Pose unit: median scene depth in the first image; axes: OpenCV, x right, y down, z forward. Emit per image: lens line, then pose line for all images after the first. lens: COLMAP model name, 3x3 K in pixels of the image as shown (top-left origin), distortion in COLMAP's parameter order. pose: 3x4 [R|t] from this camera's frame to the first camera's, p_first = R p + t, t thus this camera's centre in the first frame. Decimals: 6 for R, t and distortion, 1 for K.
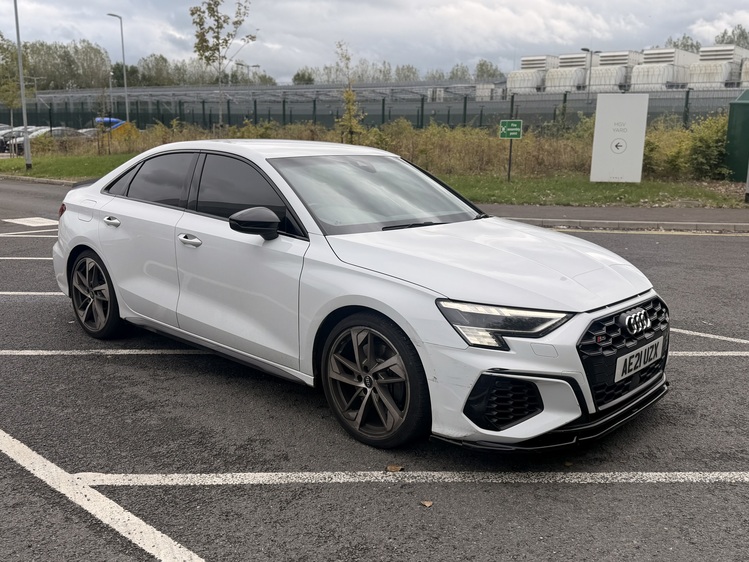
lens RADIAL K [[678.7, 0, 402.5], [0, 678.7, 279.3], [0, 0, 1]] dist [0.158921, -0.273530]
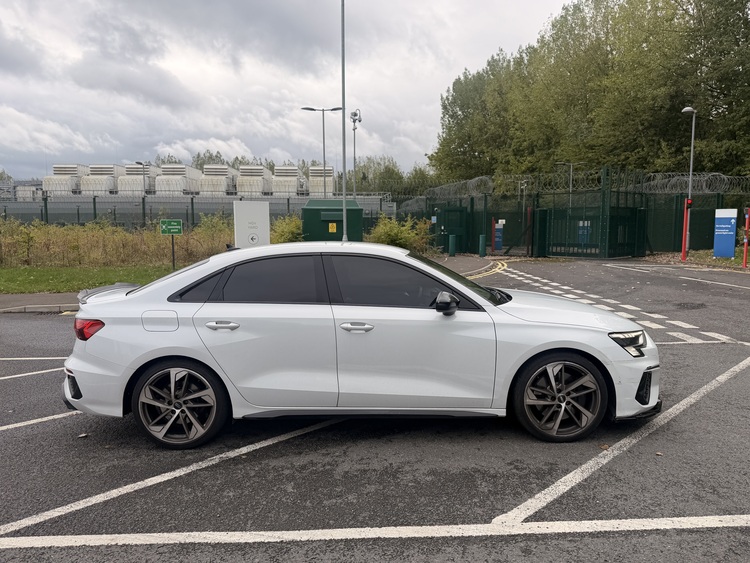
lens RADIAL K [[536.6, 0, 379.1], [0, 536.6, 305.8], [0, 0, 1]] dist [0.062575, -0.108725]
pose [[0.753593, -0.113248, 0.647513, -0.964643], [0.155614, 0.987783, -0.008347, -0.088364], [-0.638657, 0.107052, 0.762009, 0.310595]]
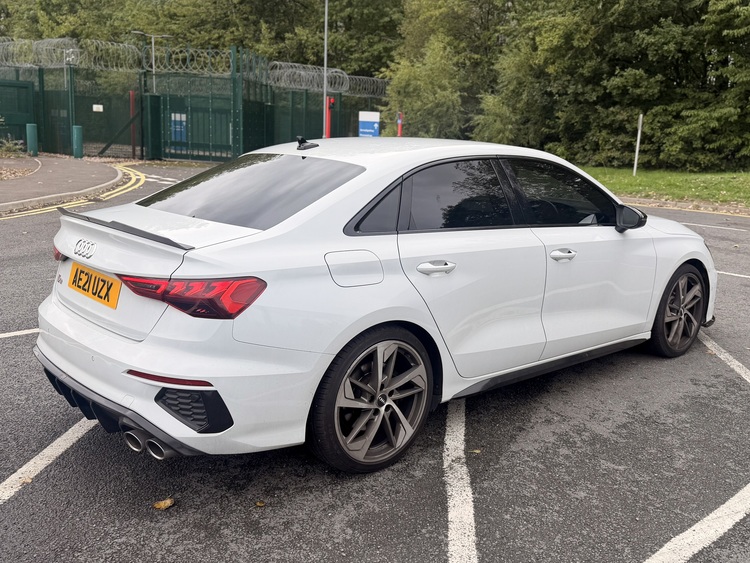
lens RADIAL K [[679.6, 0, 403.0], [0, 679.6, 279.8], [0, 0, 1]] dist [0.158921, -0.273530]
pose [[0.143599, -0.215957, 0.965786, -1.361464], [0.168565, 0.966977, 0.191160, -0.260289], [-0.975175, 0.135347, 0.175260, 1.172388]]
